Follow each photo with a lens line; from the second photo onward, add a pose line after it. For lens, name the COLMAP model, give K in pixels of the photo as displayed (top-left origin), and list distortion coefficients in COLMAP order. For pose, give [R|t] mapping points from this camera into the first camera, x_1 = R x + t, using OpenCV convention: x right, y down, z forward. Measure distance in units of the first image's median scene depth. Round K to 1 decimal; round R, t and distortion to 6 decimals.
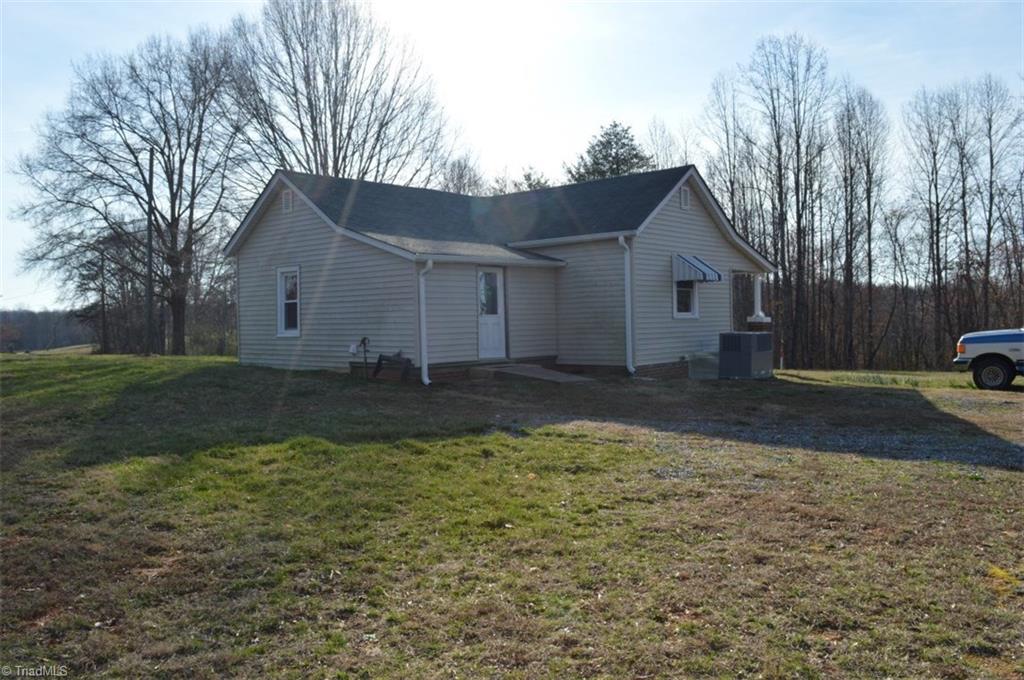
lens RADIAL K [[818.4, 0, 512.0], [0, 818.4, 337.8], [0, 0, 1]] dist [-0.094157, 0.012510]
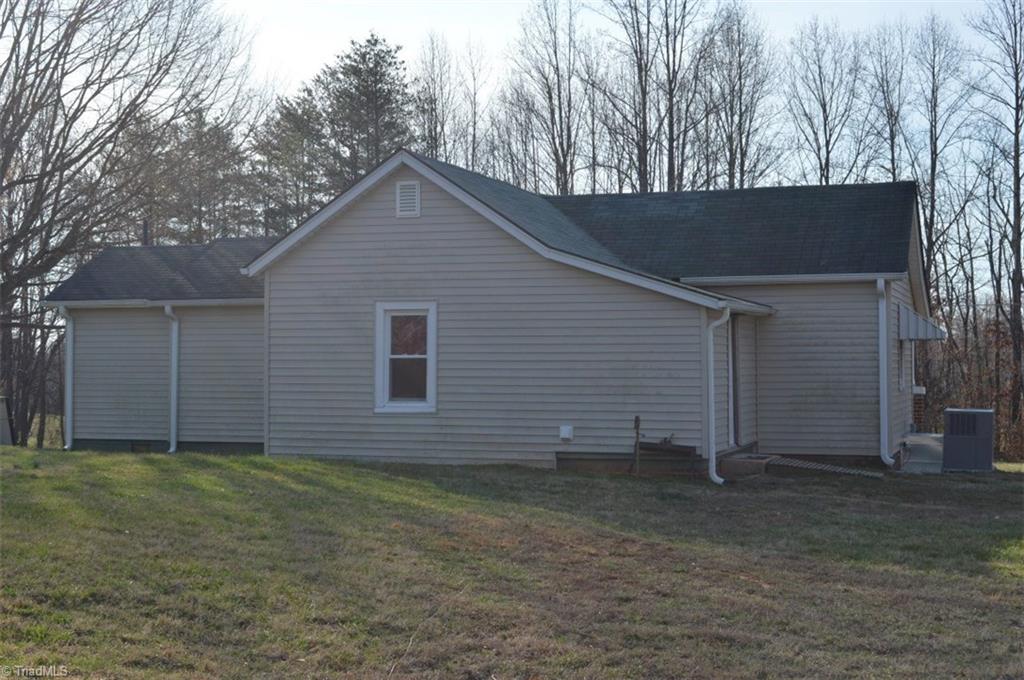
lens RADIAL K [[1538.8, 0, 512.2], [0, 1538.8, 340.0], [0, 0, 1]] dist [-0.020540, 0.000000]
pose [[0.917001, 0.025286, 0.398082, -0.681472], [-0.009487, 0.999089, -0.041606, -0.008286], [-0.398771, 0.034376, 0.916406, -0.133378]]
